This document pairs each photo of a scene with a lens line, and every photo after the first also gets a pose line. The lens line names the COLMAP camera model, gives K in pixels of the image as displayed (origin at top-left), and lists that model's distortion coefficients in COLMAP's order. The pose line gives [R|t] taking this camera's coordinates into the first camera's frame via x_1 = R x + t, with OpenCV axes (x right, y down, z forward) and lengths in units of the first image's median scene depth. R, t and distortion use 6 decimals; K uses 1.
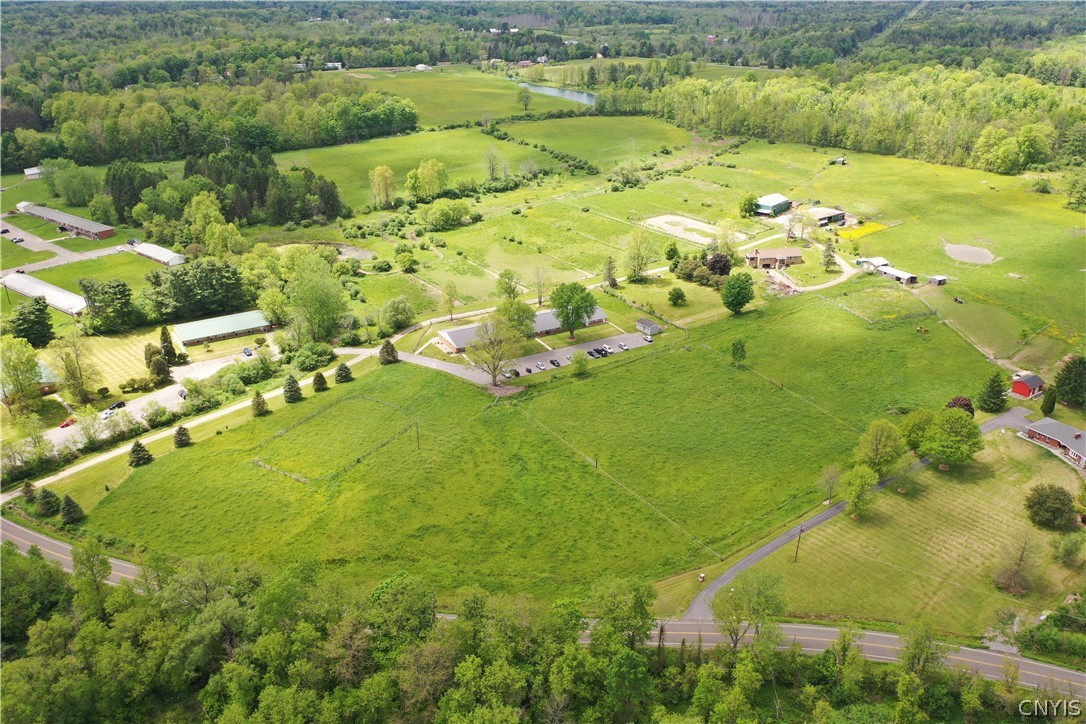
lens RADIAL K [[856.6, 0, 543.0], [0, 856.6, 362.0], [0, 0, 1]] dist [0.002722, 0.003963]
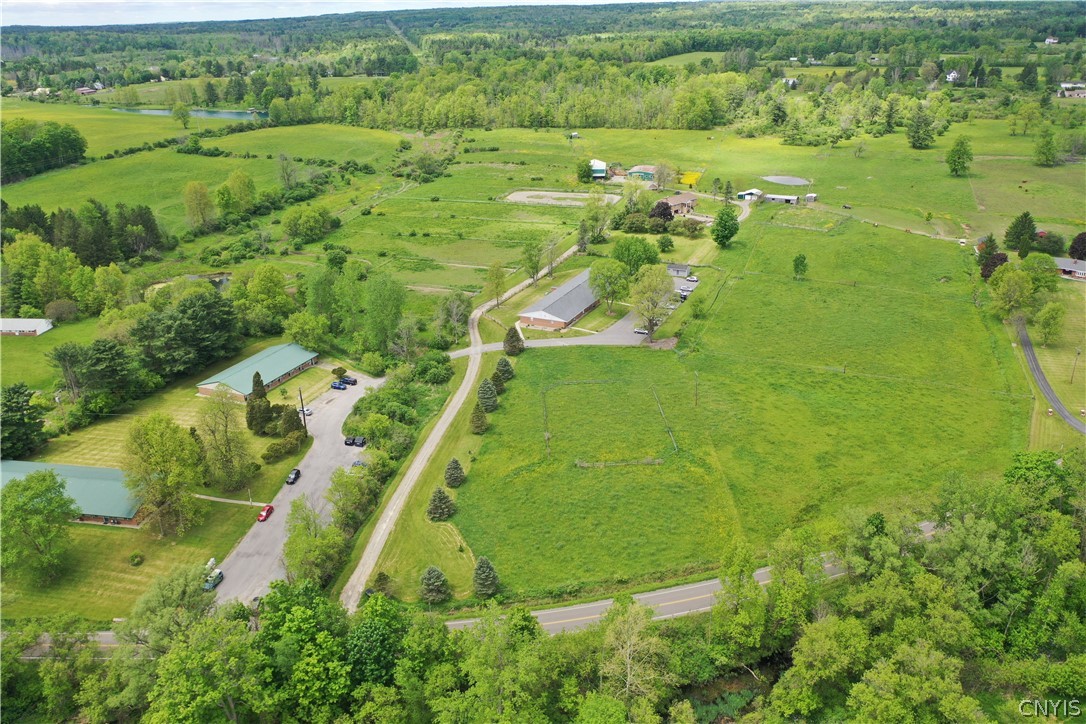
lens RADIAL K [[856.6, 0, 543.0], [0, 856.6, 362.0], [0, 0, 1]] dist [0.002722, 0.003963]
pose [[0.821270, -0.233942, 0.520371, -0.354413], [0.250677, 0.967276, 0.039227, -0.009949], [-0.512519, 0.098229, 0.853039, 0.135729]]
